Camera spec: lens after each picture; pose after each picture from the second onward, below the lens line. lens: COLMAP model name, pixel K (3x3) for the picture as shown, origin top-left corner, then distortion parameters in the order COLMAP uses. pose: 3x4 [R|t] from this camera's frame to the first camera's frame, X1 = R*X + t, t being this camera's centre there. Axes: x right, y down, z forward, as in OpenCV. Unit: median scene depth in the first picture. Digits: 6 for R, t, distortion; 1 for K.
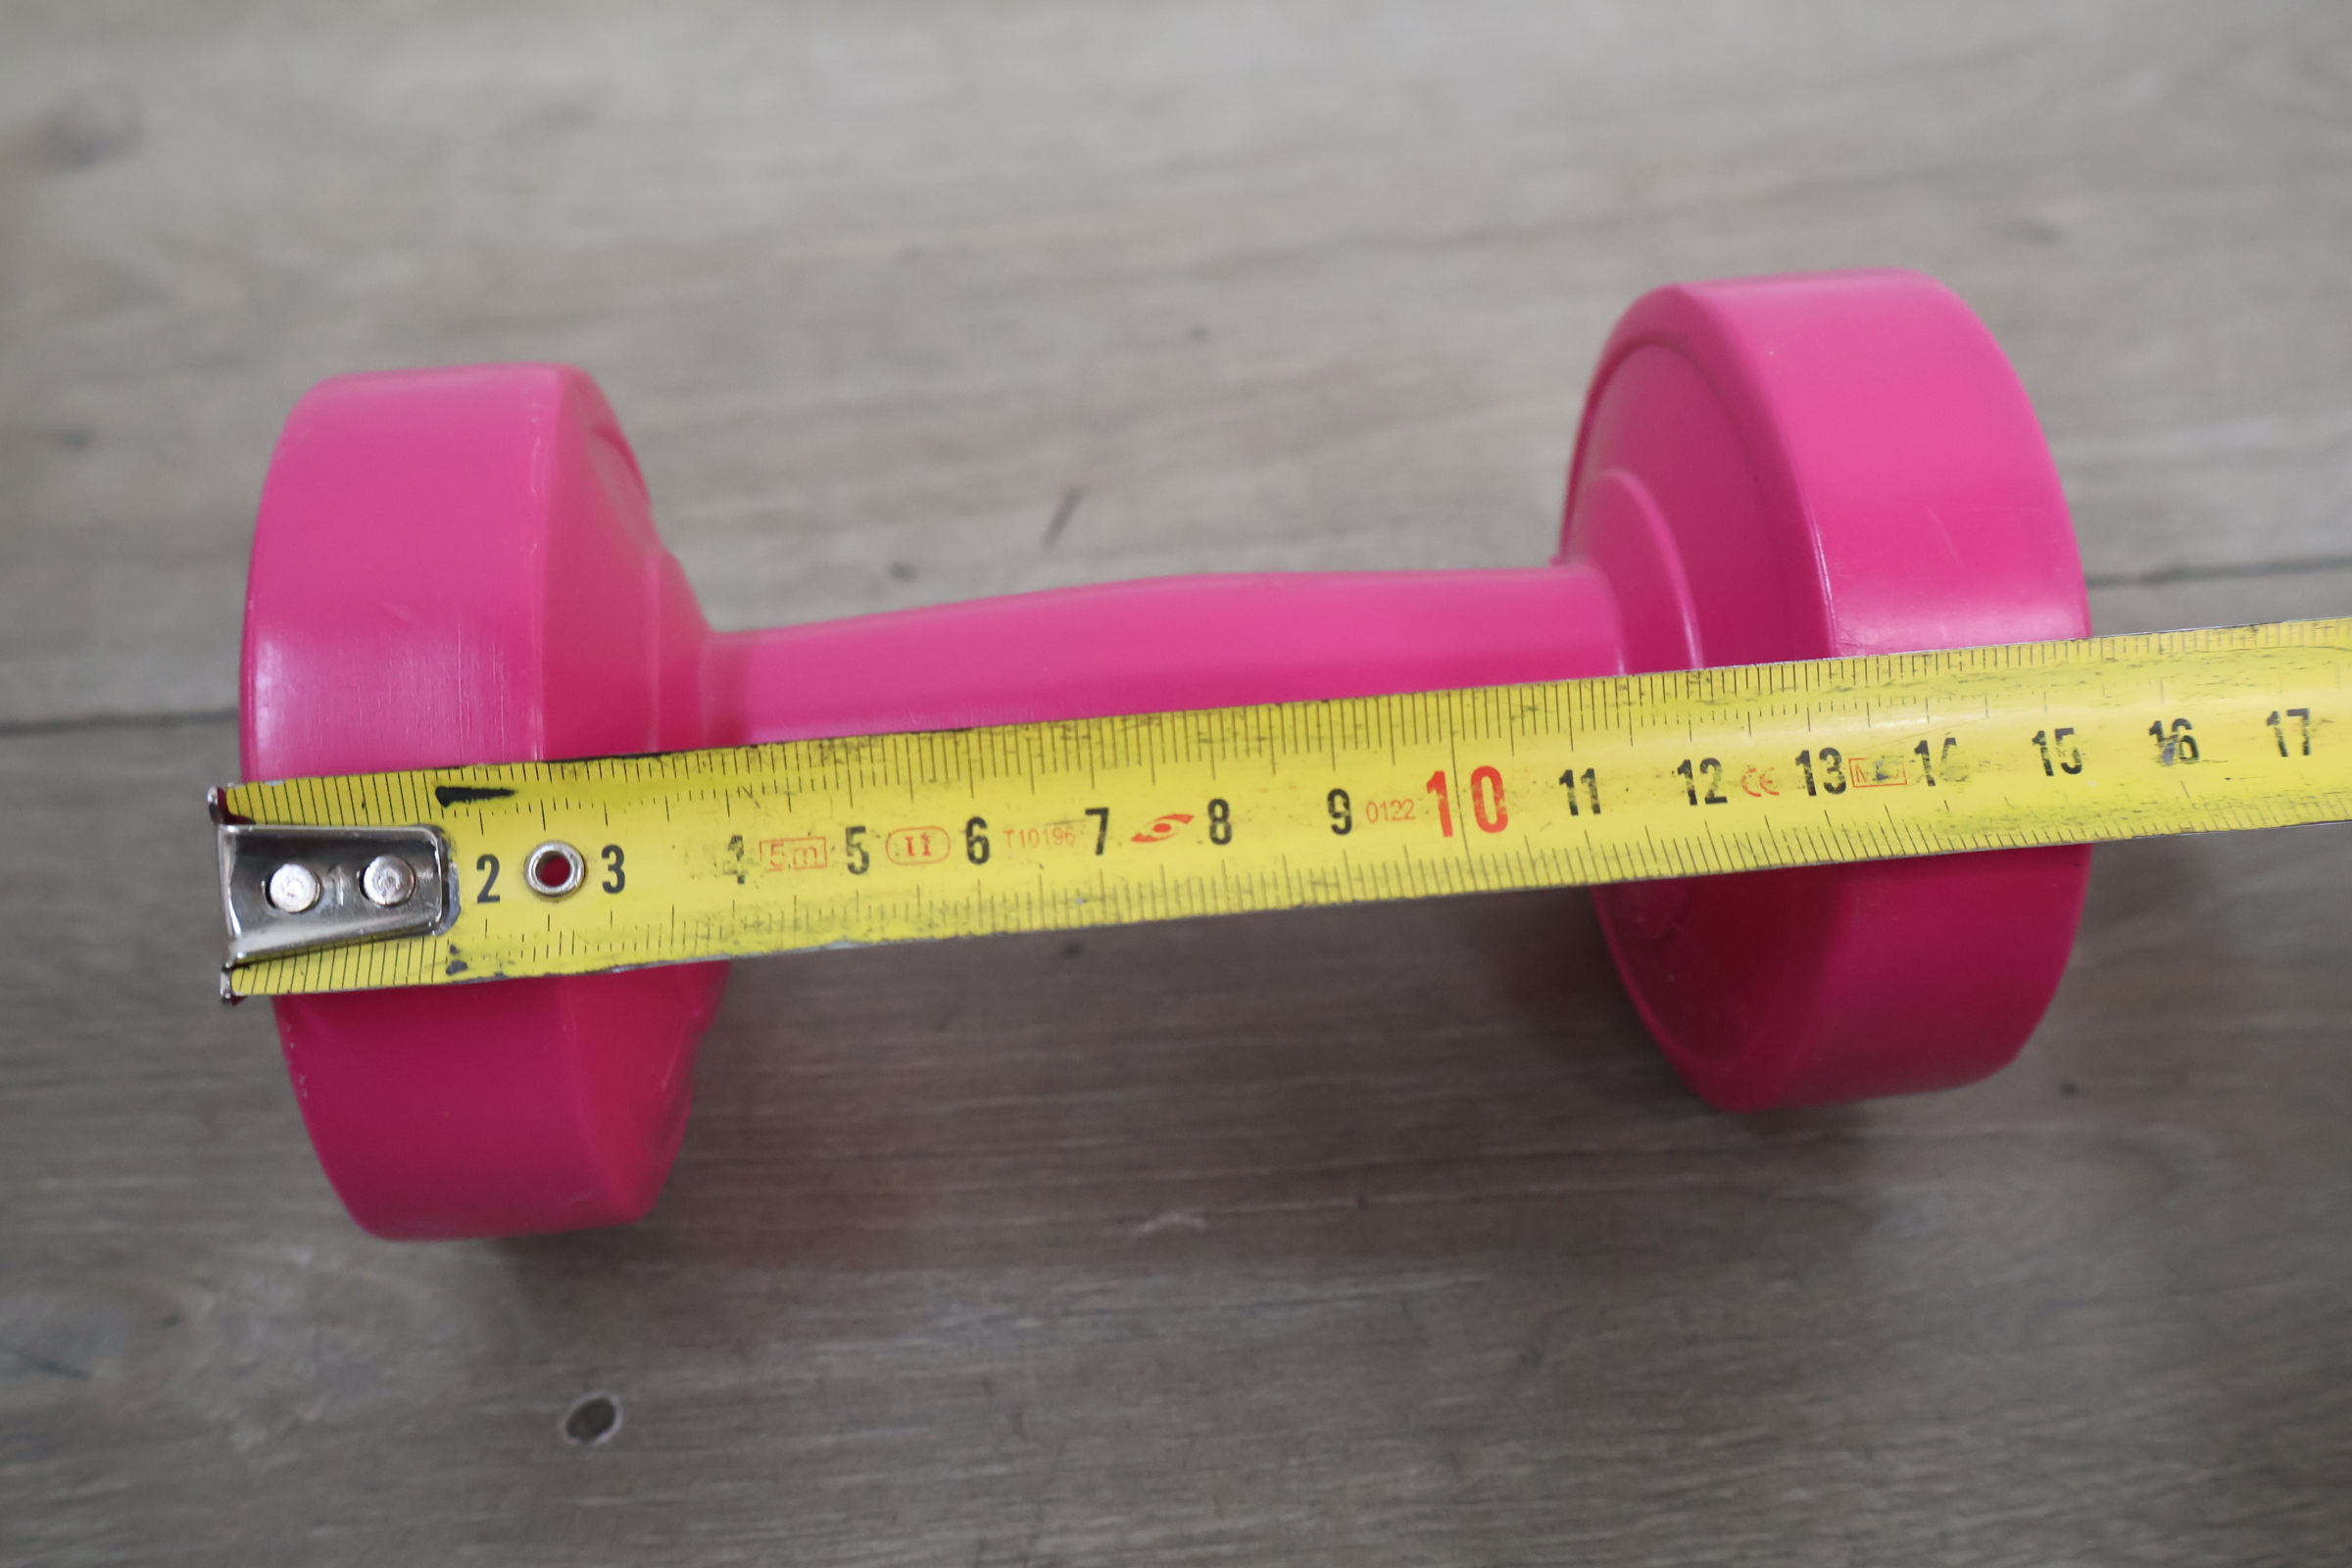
lens RADIAL K [[2433.2, 0, 1176.3], [0, 2433.2, 773.7], [0, 0, 1]] dist [0.006843, 0.000000]
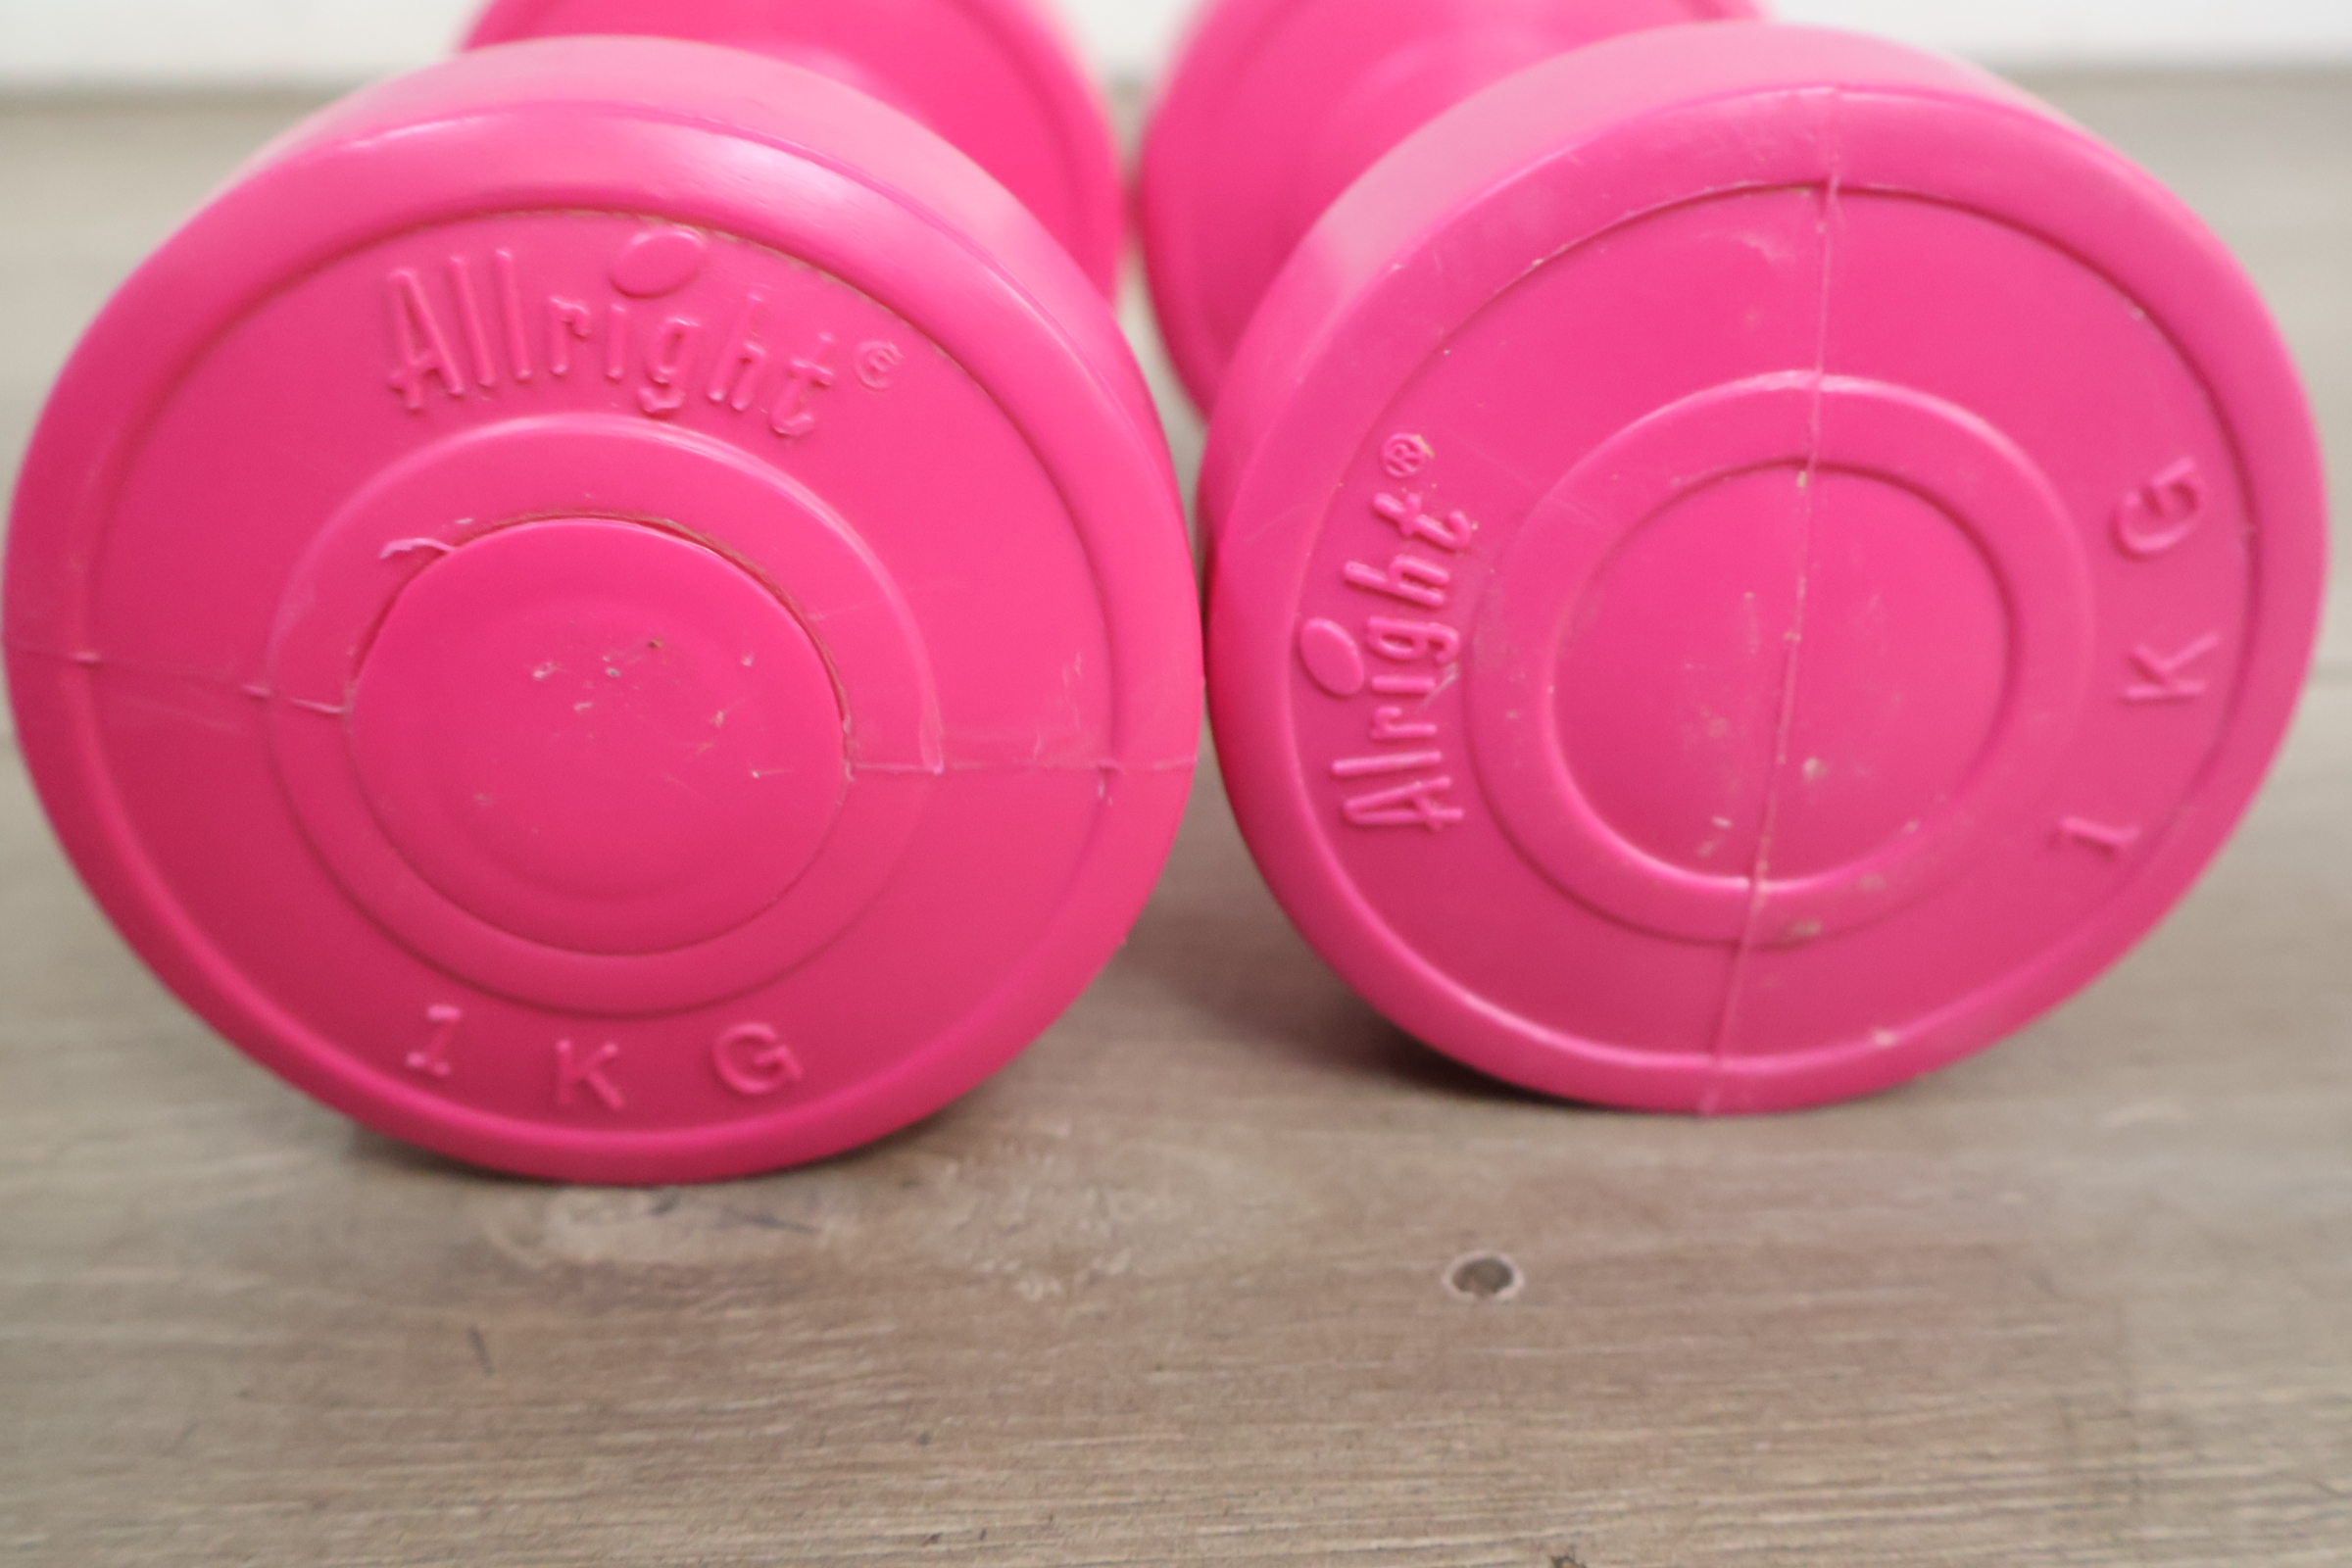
lens RADIAL K [[2433.2, 0, 1173.7], [0, 2433.2, 793.2], [0, 0, 1]] dist [0.006843, 0.000000]
pose [[0.999857, 0.007645, -0.015068, -0.323208], [-0.012438, 0.936595, -0.350192, 0.387391], [0.011435, 0.350330, 0.936557, 0.230970]]
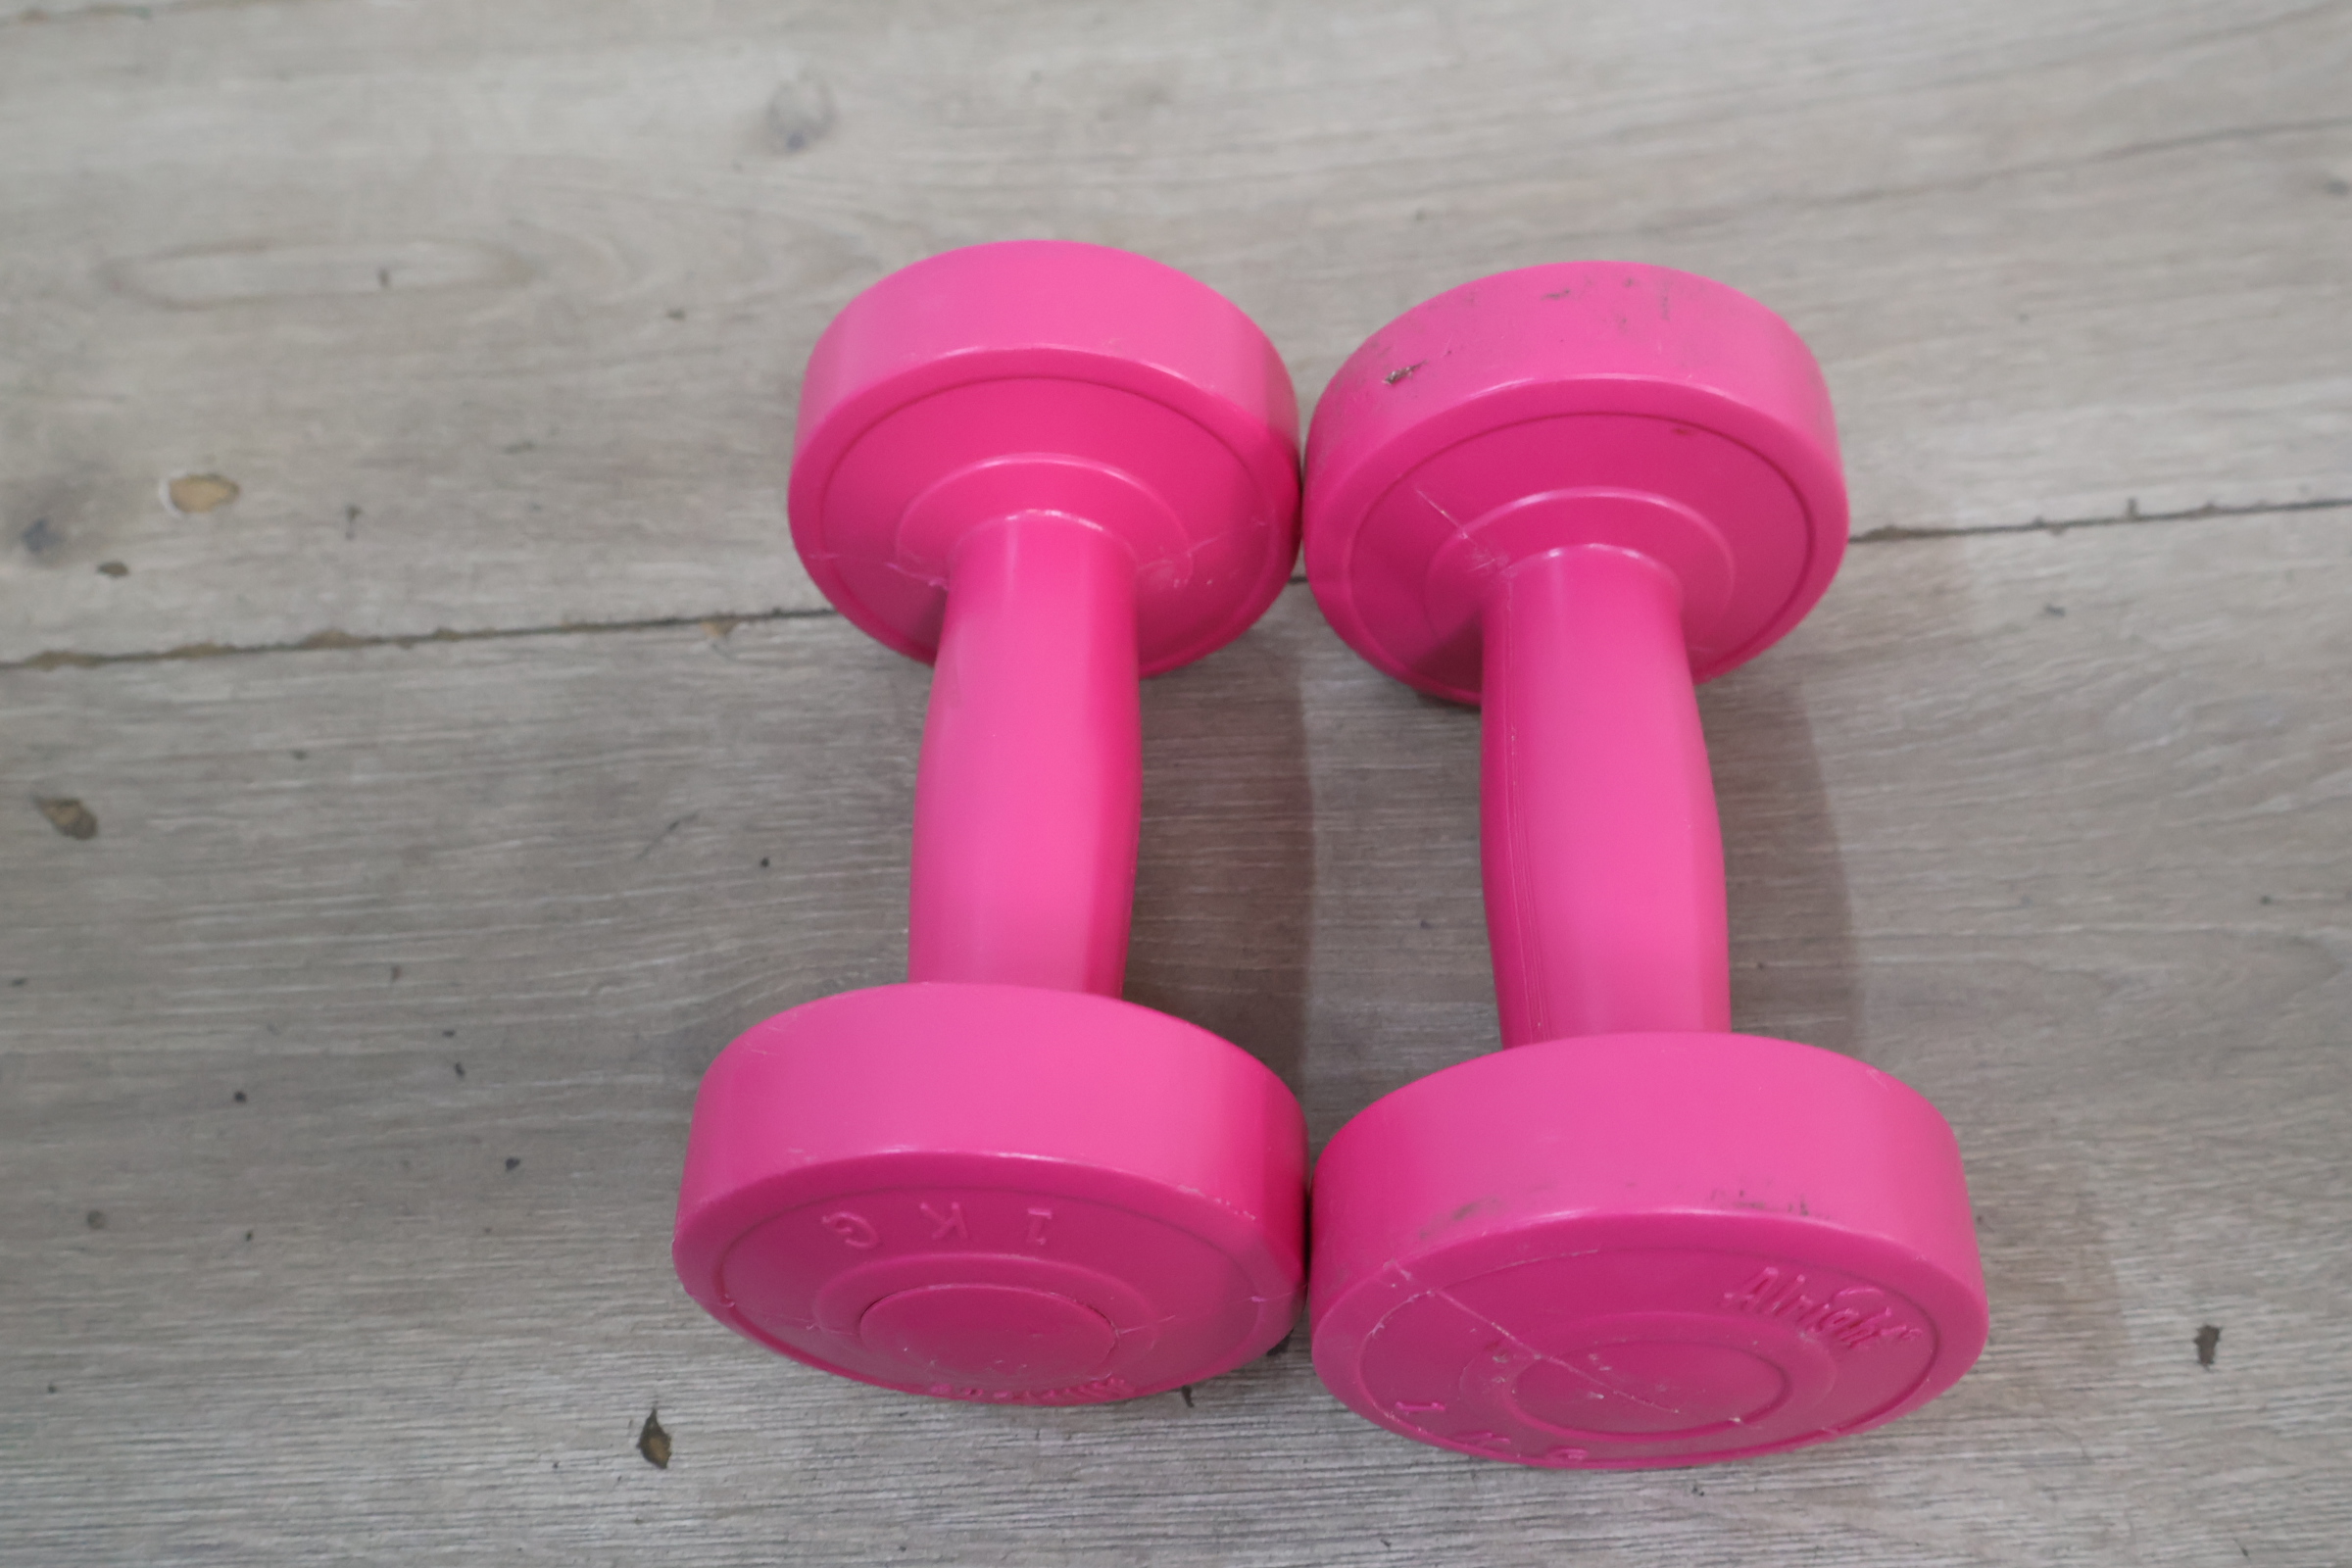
lens RADIAL K [[2433.2, 0, 1177.6], [0, 2433.2, 778.1], [0, 0, 1]] dist [0.006843, 0.000000]
pose [[0.990119, 0.018449, -0.139012, -0.077461], [0.003373, 0.987888, 0.155129, -0.183017], [0.140191, -0.154065, 0.978065, -0.531420]]
